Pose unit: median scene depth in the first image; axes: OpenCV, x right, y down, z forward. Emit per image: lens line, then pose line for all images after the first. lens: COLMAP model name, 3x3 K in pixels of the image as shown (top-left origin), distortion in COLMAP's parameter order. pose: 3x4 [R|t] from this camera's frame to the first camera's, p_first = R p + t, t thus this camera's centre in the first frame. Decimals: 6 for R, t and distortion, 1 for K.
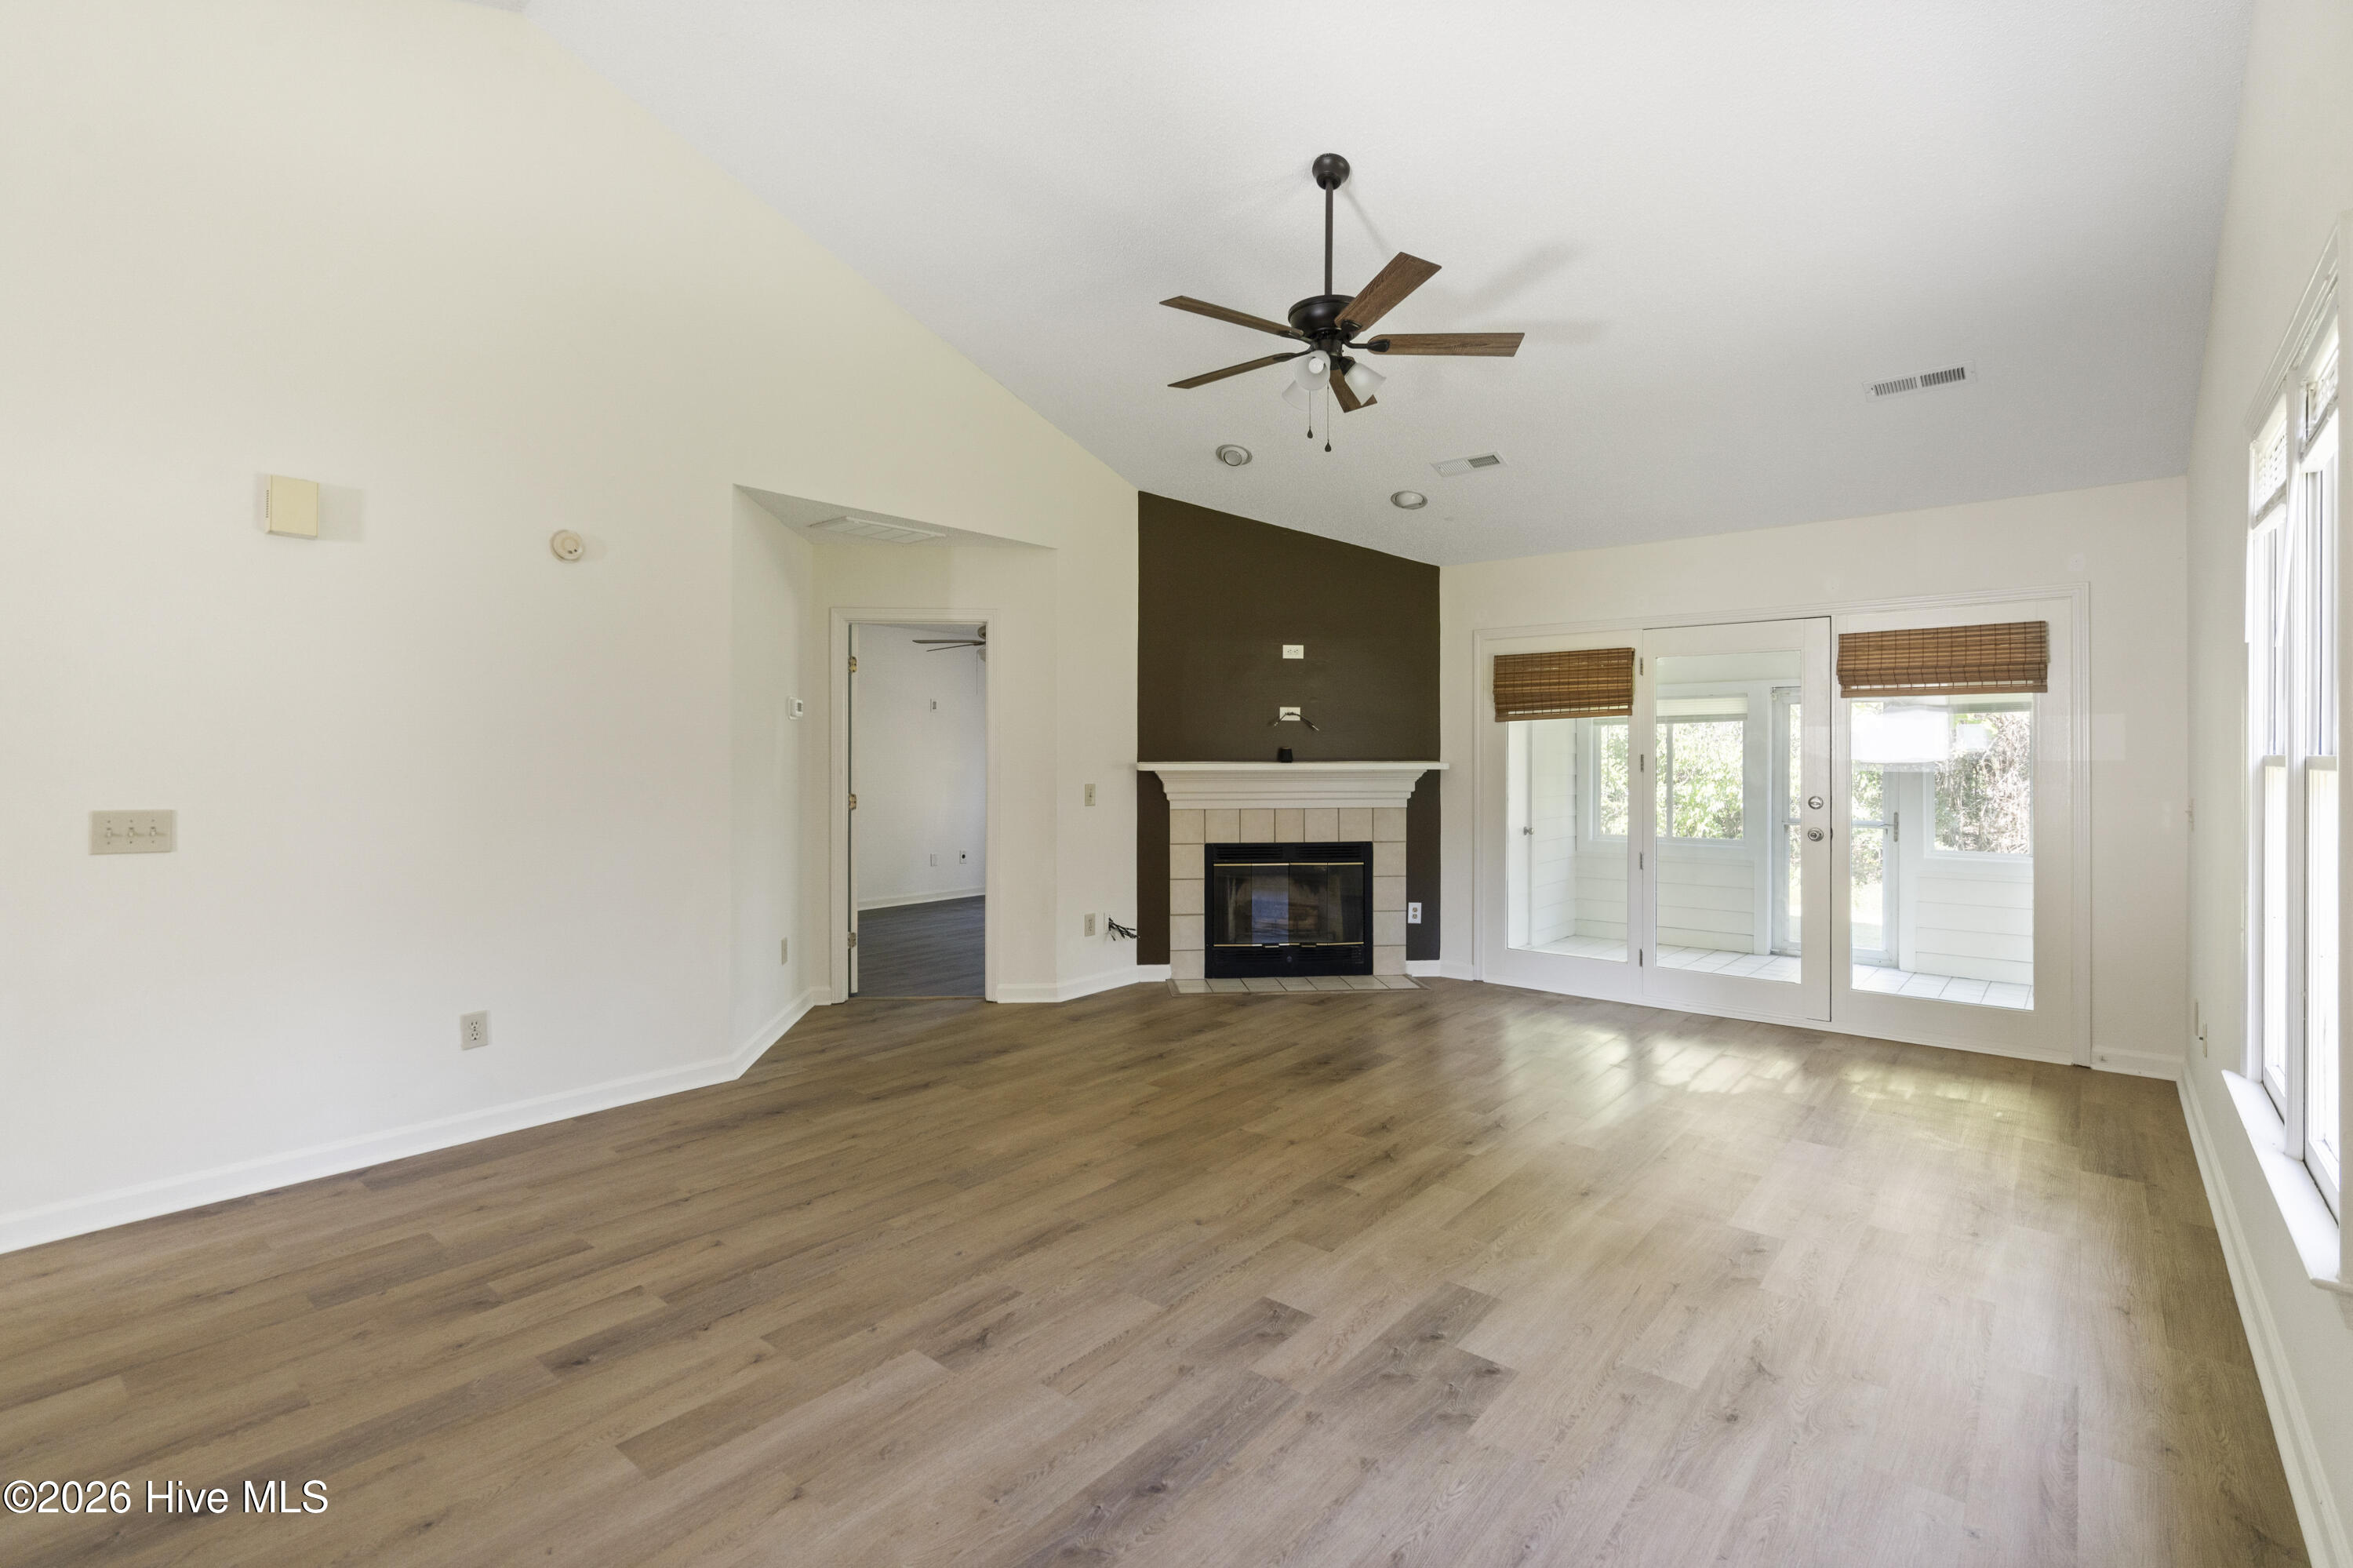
lens RADIAL K [[1083.4, 0, 1165.3], [0, 1083.4, 741.4], [0, 0, 1]] dist [-0.007929, 0.005104]
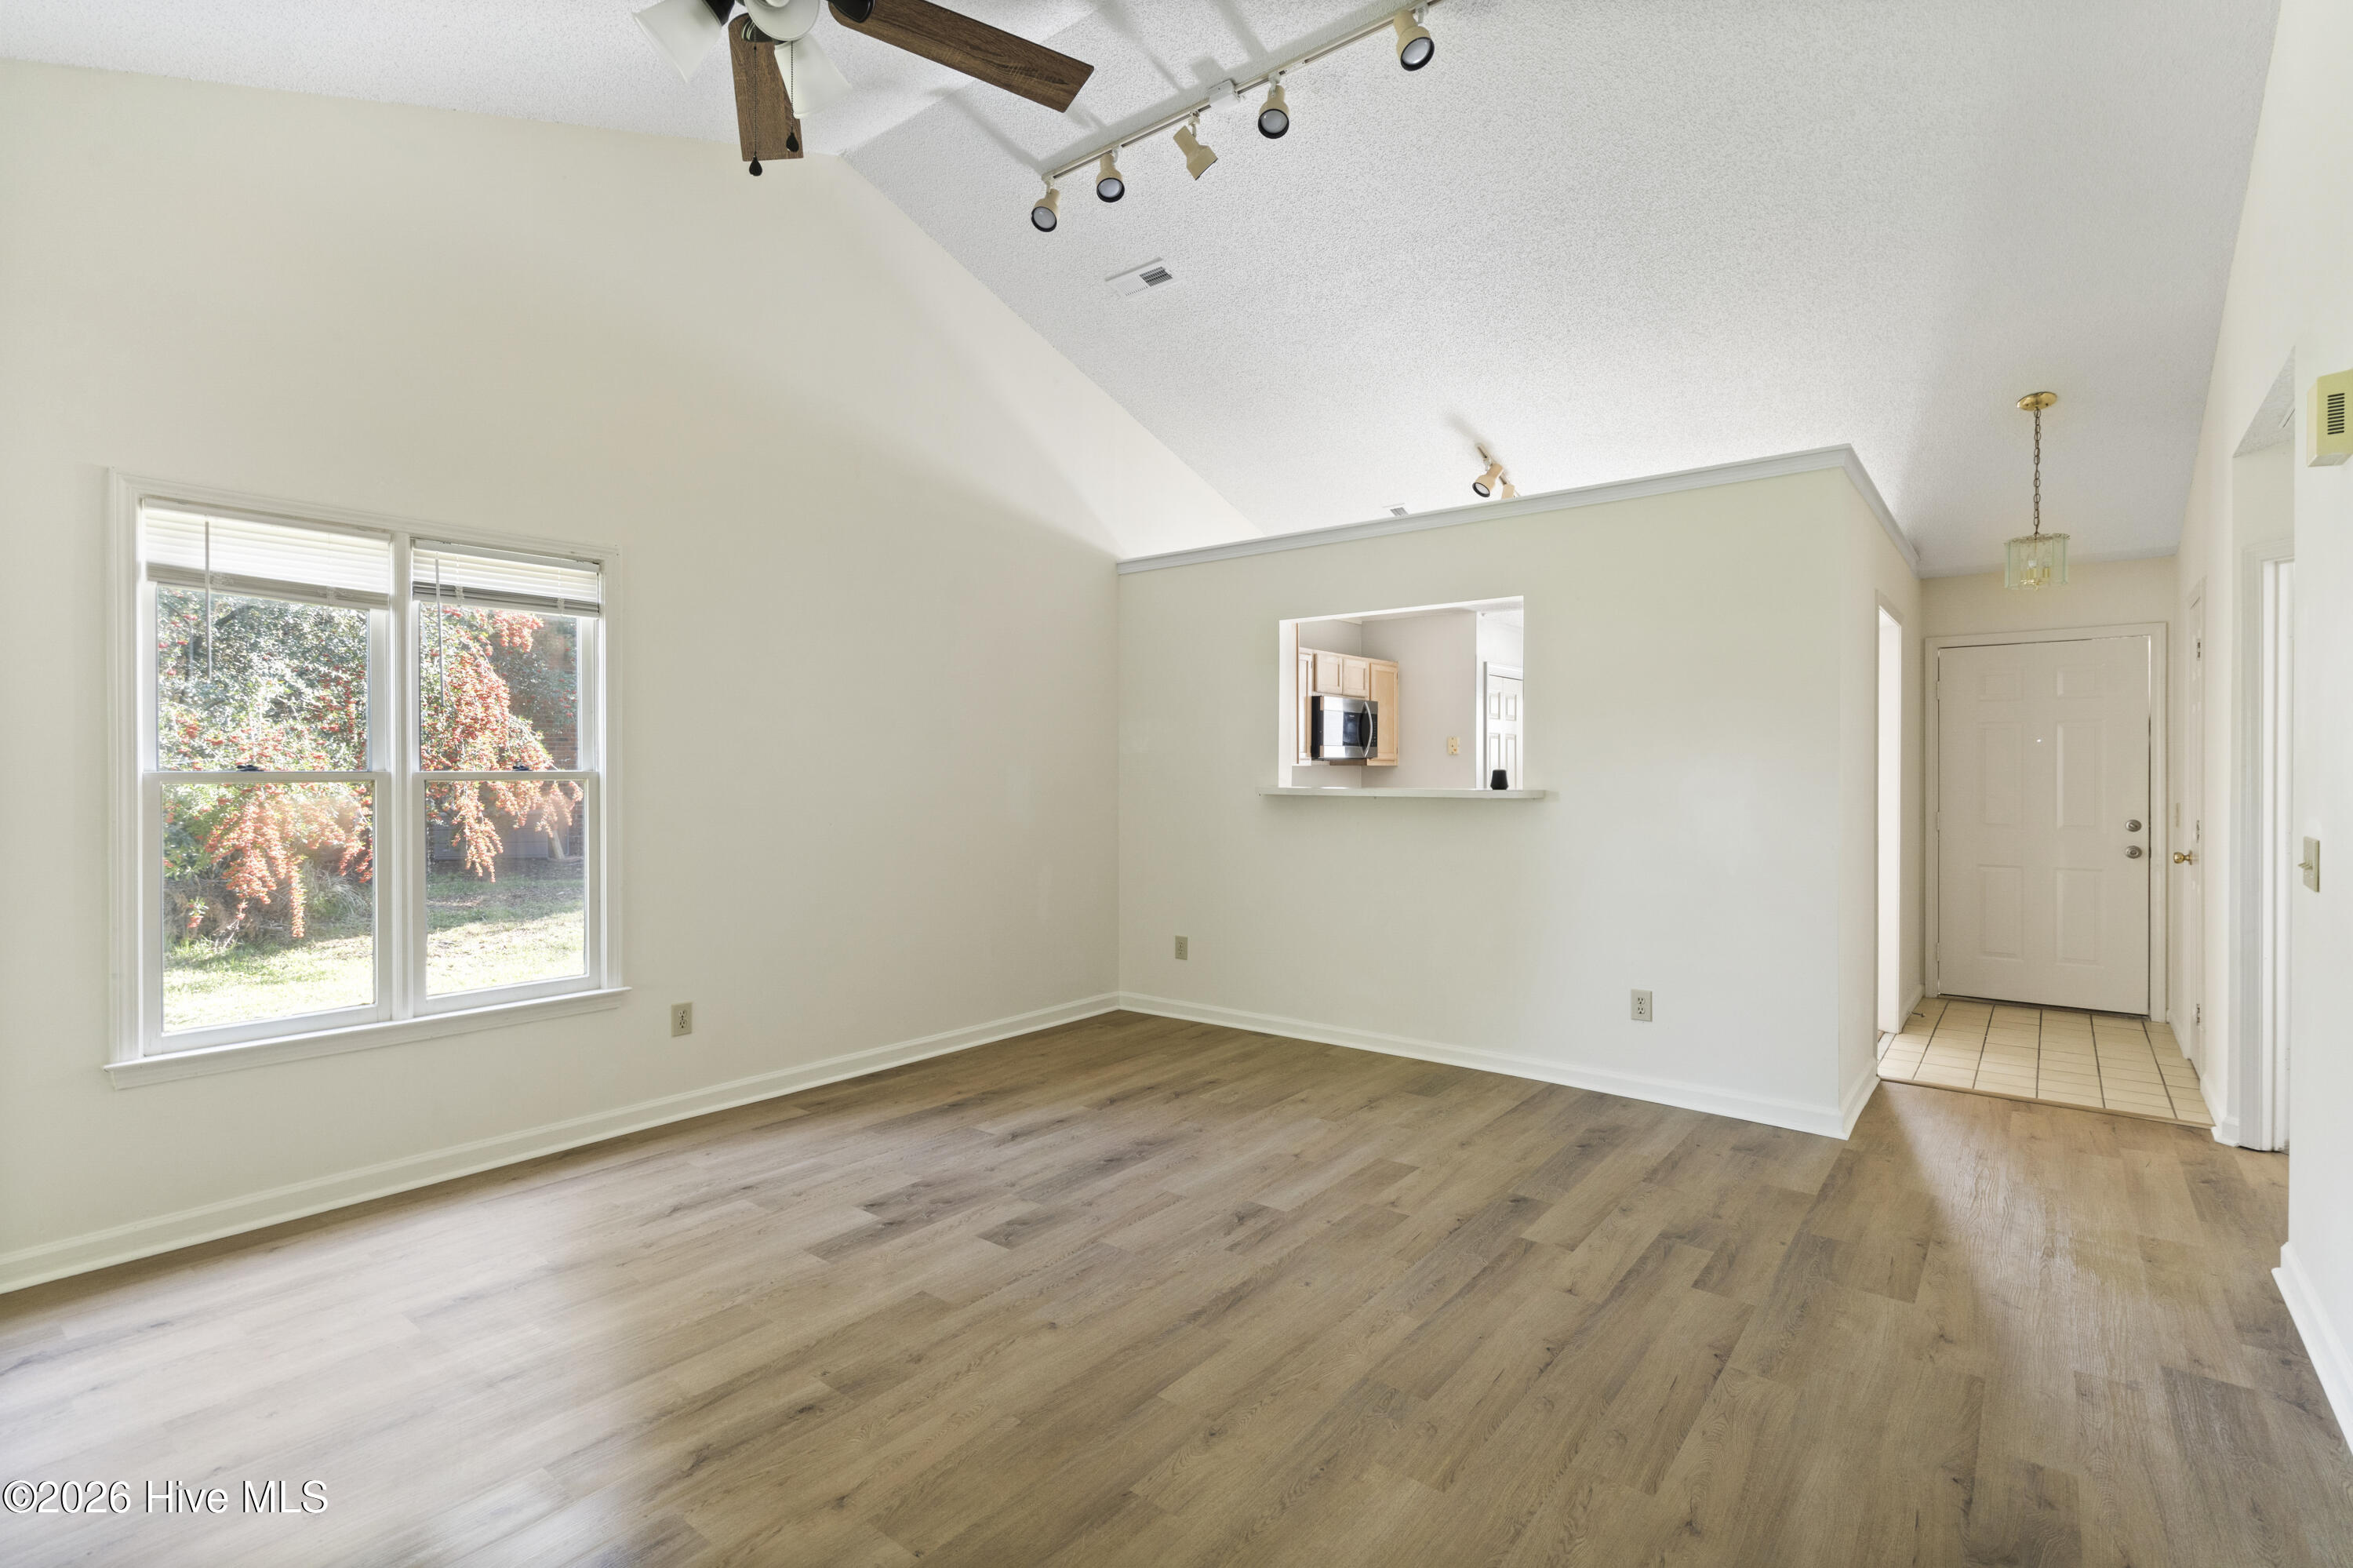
lens RADIAL K [[1106.5, 0, 1166.1], [0, 1106.5, 773.8], [0, 0, 1]] dist [0.000618, 0.001095]
pose [[-0.999625, -0.000511, -0.027383, -0.031363], [-0.000305, 0.999972, -0.007539, 0.018530], [0.027386, -0.007528, -0.999597, 1.721853]]
